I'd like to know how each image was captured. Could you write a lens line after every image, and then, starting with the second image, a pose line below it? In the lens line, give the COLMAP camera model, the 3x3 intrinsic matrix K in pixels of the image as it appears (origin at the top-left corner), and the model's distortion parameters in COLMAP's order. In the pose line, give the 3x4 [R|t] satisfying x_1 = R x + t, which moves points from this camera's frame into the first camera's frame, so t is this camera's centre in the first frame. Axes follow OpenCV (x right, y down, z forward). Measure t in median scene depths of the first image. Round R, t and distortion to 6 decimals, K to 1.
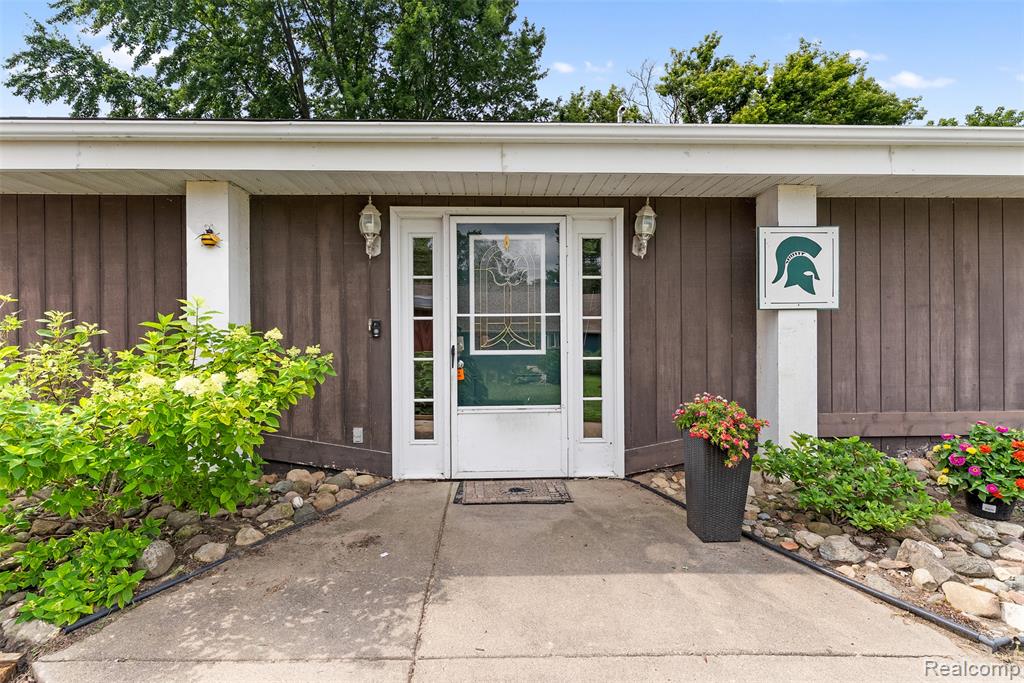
lens RADIAL K [[508.5, 0, 514.2], [0, 508.5, 333.7], [0, 0, 1]] dist [-0.000477, 0.000069]
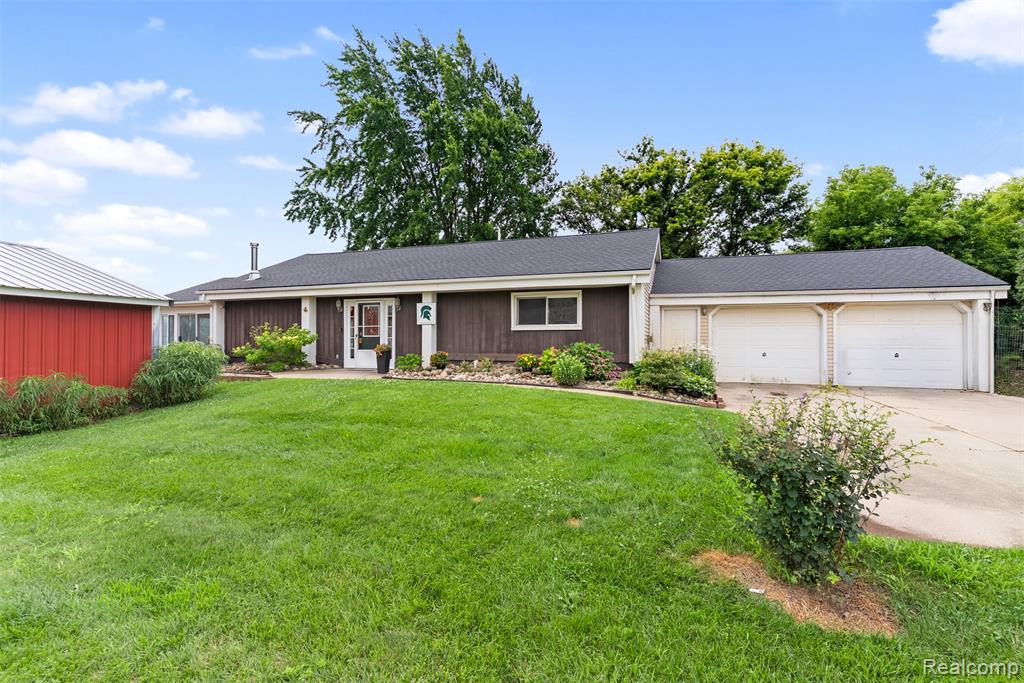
lens RADIAL K [[526.4, 0, 514.1], [0, 526.4, 340.3], [0, 0, 1]] dist [-0.002585, -0.003300]
pose [[0.924038, 0.002841, -0.382291, 2.522475], [-0.006831, 0.999935, -0.009081, 0.097371], [0.382241, 0.011003, 0.923997, -2.261481]]
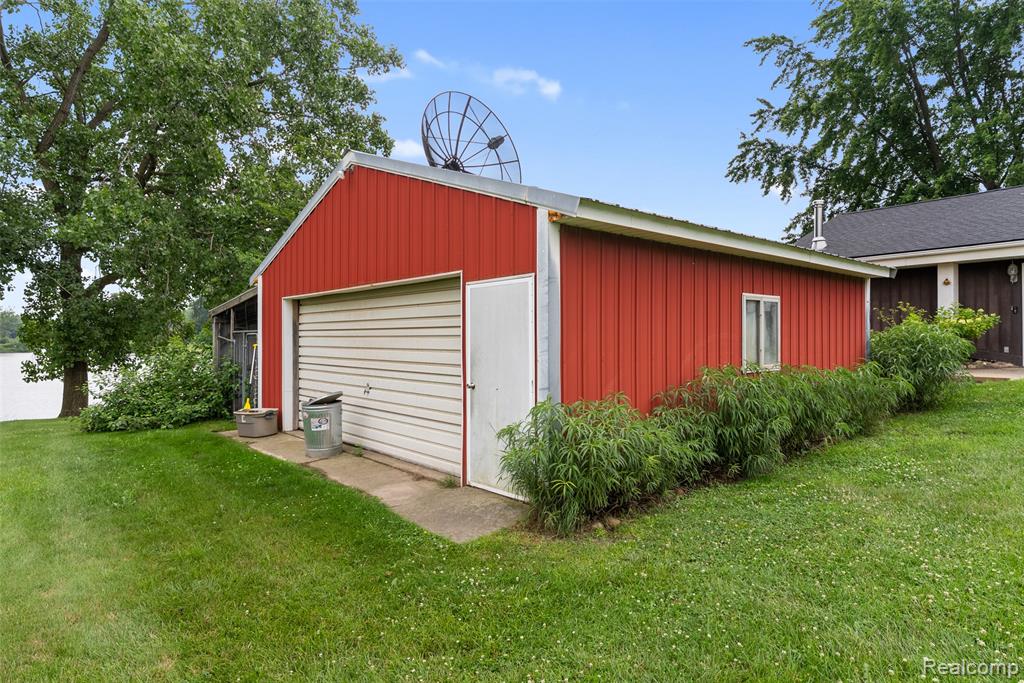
lens RADIAL K [[634.2, 0, 509.3], [0, 634.2, 336.6], [0, 0, 1]] dist [0.033353, 0.004032]
pose [[0.614776, -0.002734, -0.788697, 0.765769], [-0.000448, 0.999993, -0.003816, 0.143193], [0.788701, 0.002699, 0.614771, -3.133046]]
